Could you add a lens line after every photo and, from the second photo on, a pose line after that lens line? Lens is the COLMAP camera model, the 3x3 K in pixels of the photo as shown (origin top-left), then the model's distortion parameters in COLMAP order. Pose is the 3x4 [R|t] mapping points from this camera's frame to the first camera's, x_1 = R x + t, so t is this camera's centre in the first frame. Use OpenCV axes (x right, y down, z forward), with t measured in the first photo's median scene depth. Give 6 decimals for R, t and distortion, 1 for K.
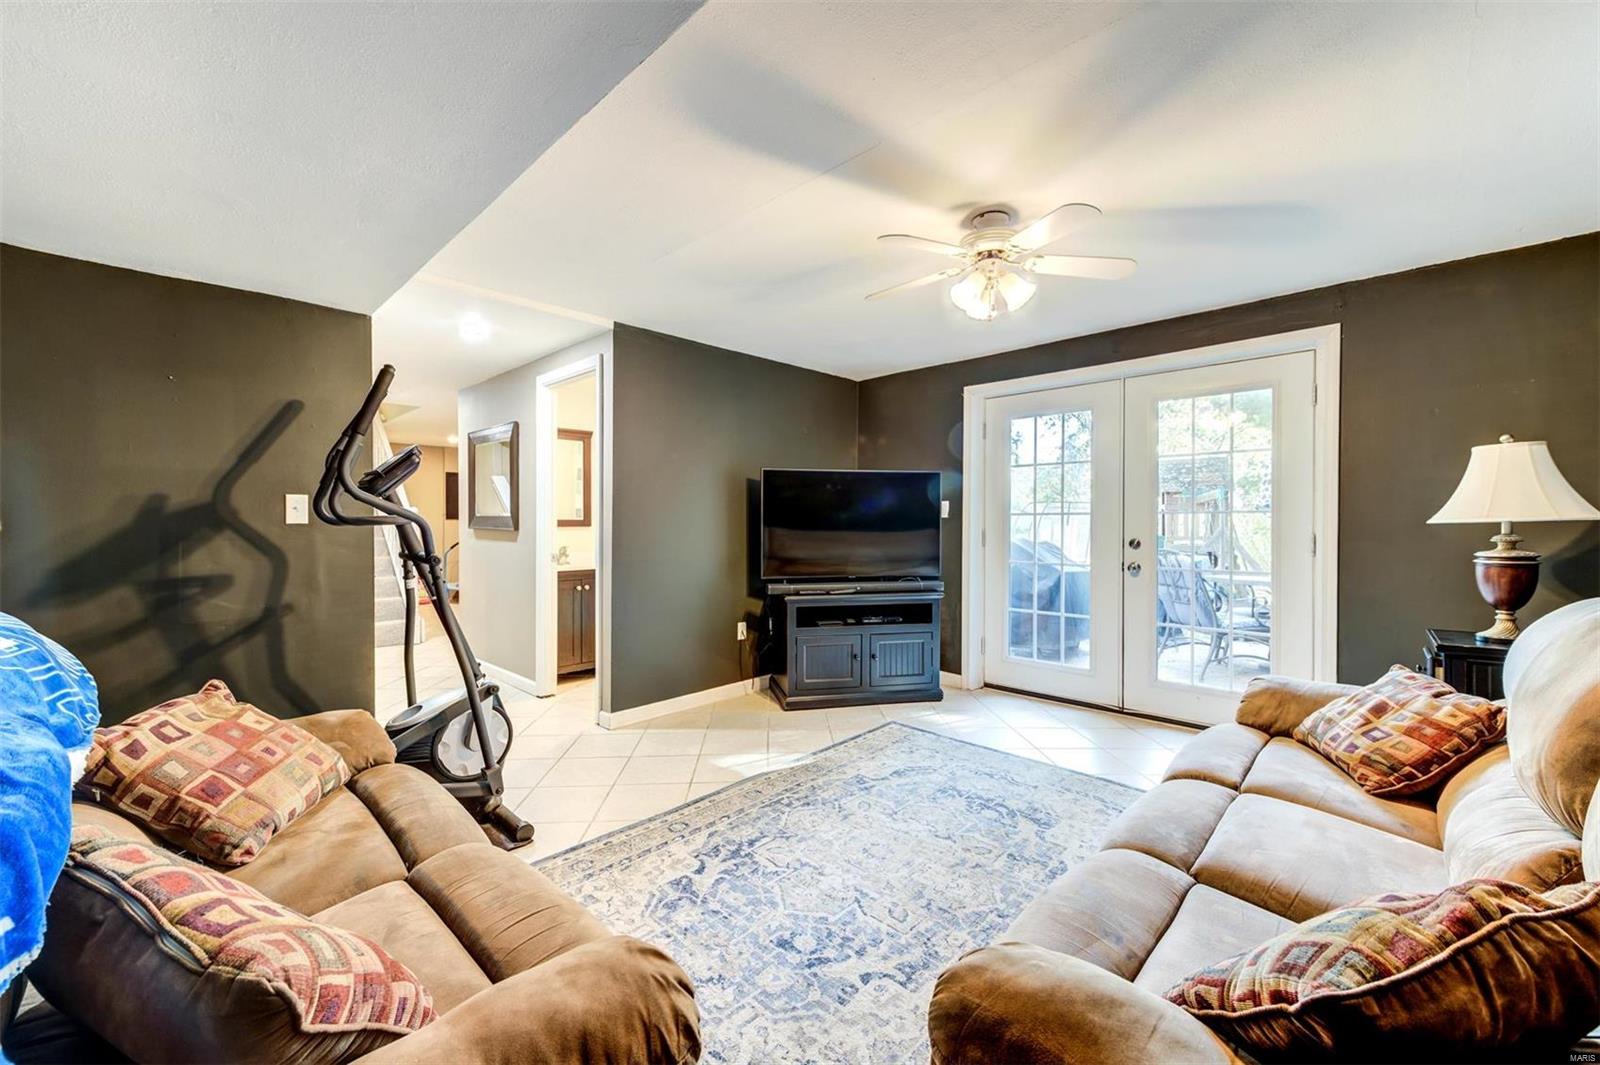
lens RADIAL K [[637.9, 0, 791.8], [0, 637.9, 522.8], [0, 0, 1]] dist [0.007146, -0.003118]
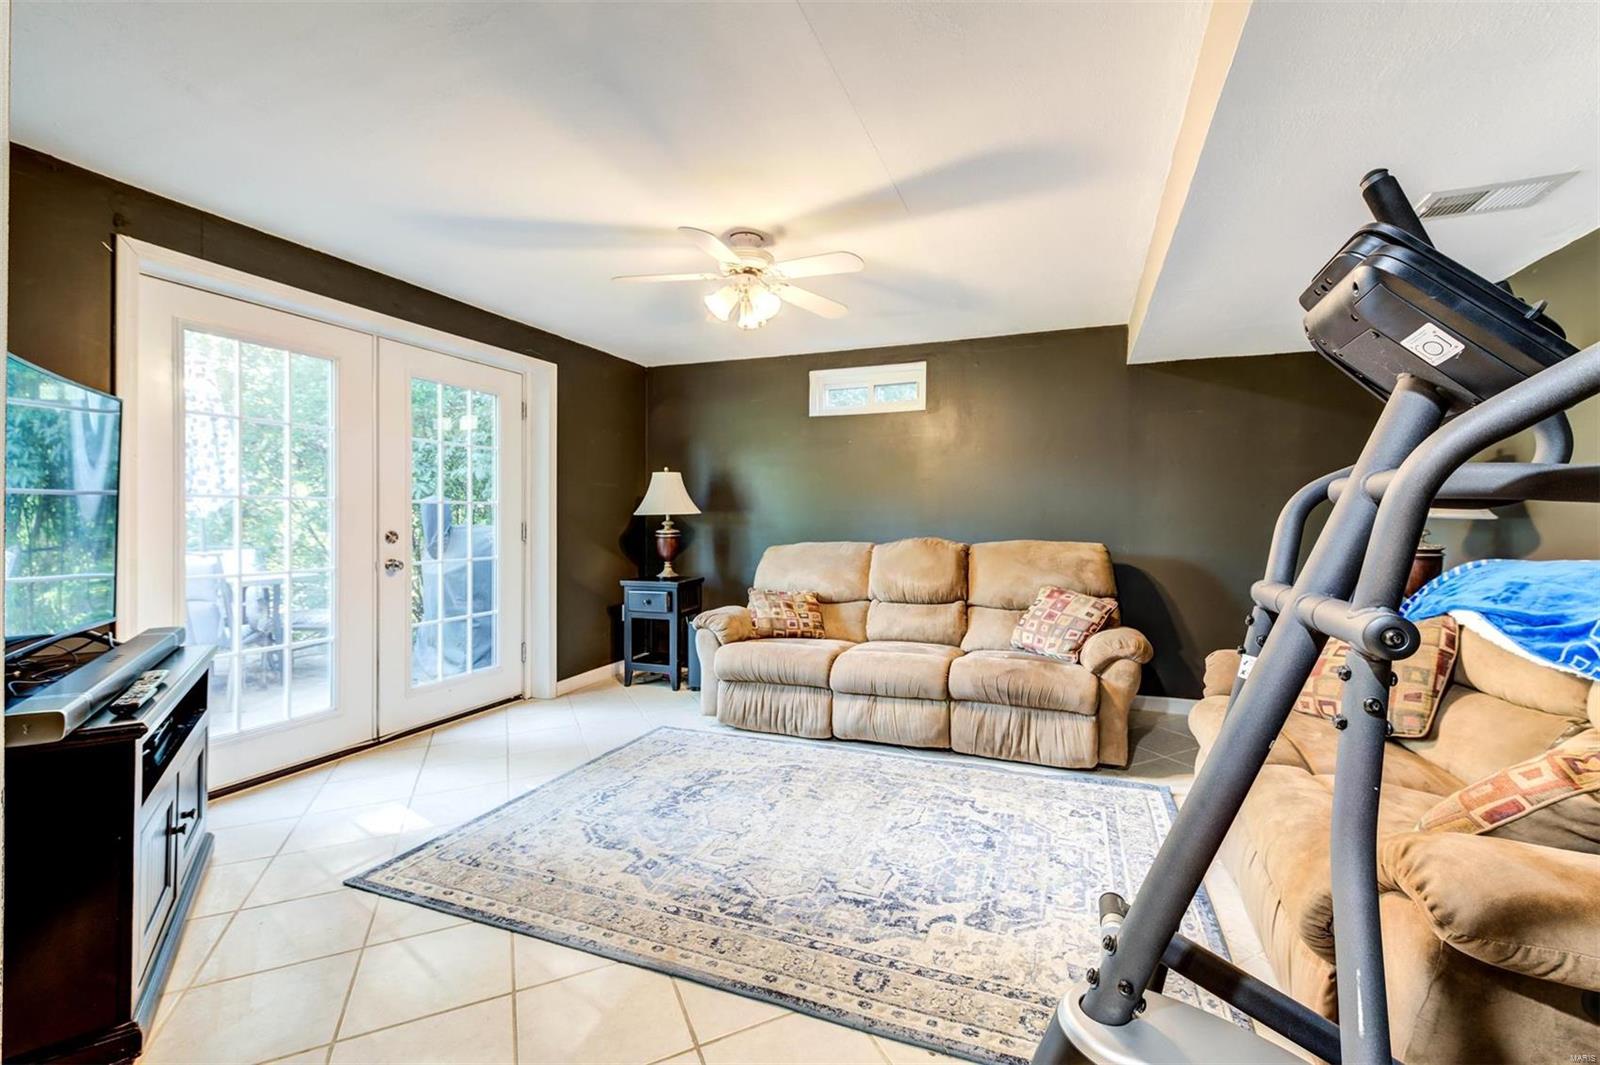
lens RADIAL K [[637.9, 0, 821.7], [0, 637.9, 519.4], [0, 0, 1]] dist [0.007146, -0.003118]
pose [[-0.396598, -0.001646, 0.917991, -0.766381], [-0.004514, 0.999990, -0.000157, 0.011390], [-0.917981, -0.004206, -0.396601, 1.331349]]
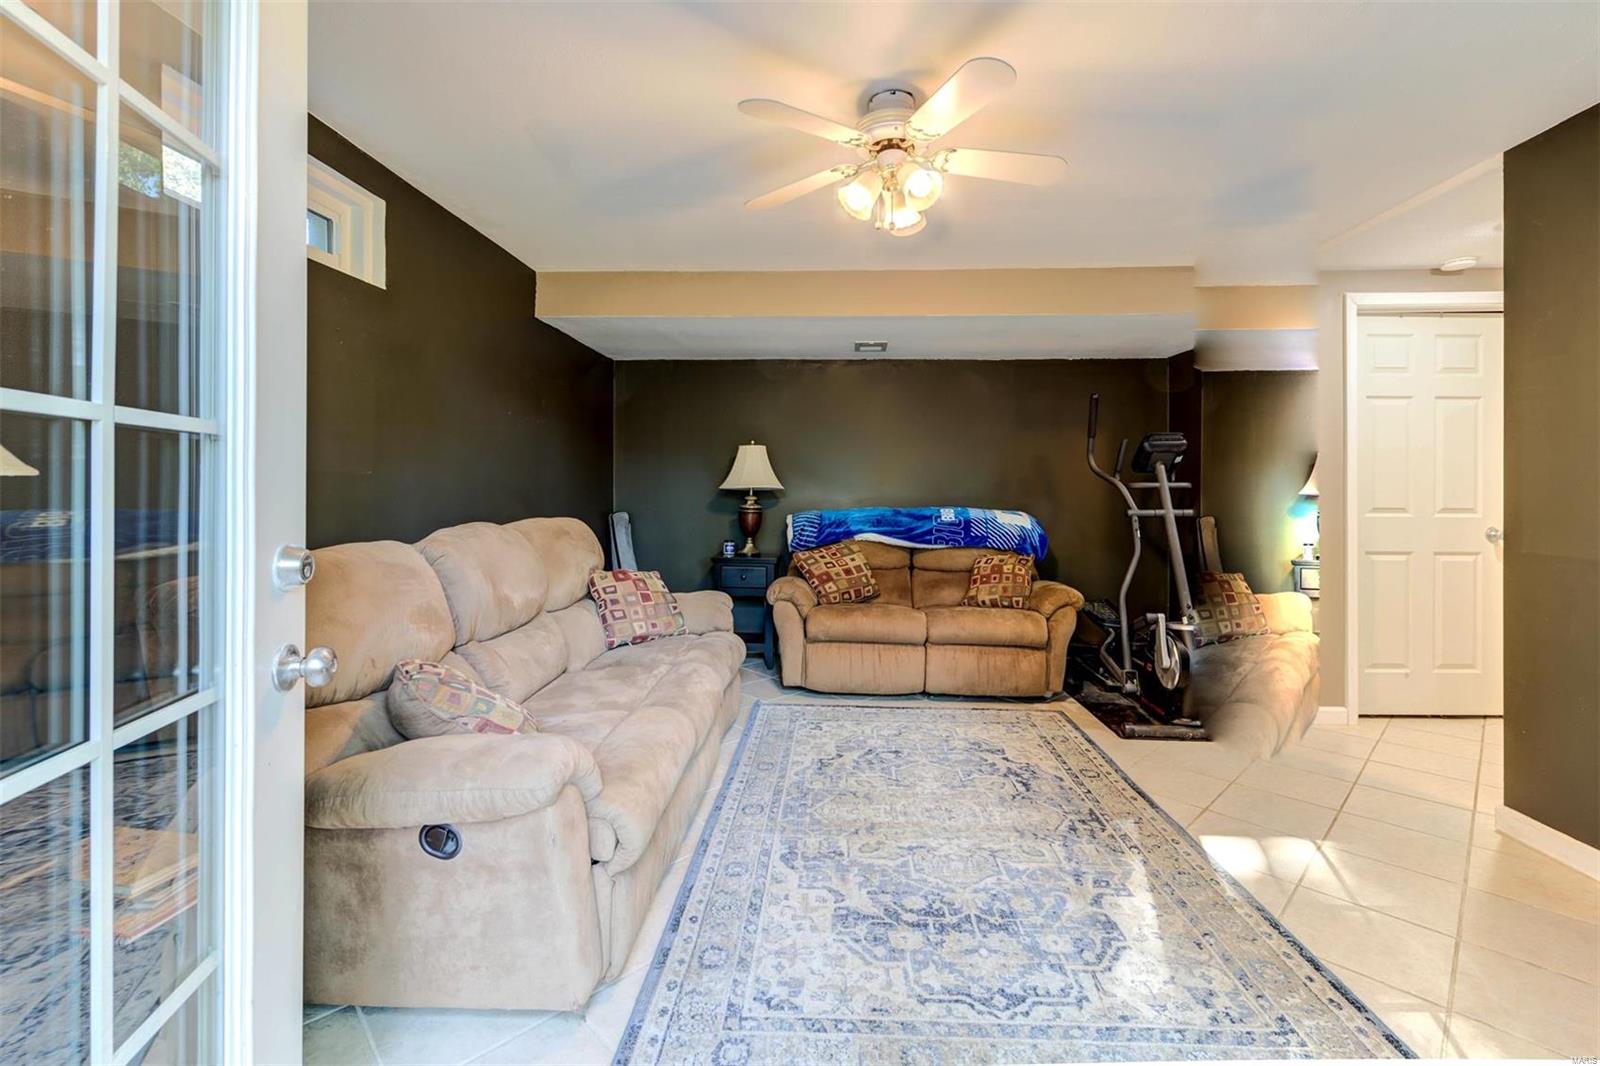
lens RADIAL K [[716.9, 0, 825.5], [0, 716.9, 489.4], [0, 0, 1]] dist [0.000555, -0.000260]
pose [[-0.735485, 0.000221, -0.677541, 0.973447], [-0.000746, 0.999999, 0.001136, 0.003249], [0.677541, 0.001341, -0.735484, 1.612296]]
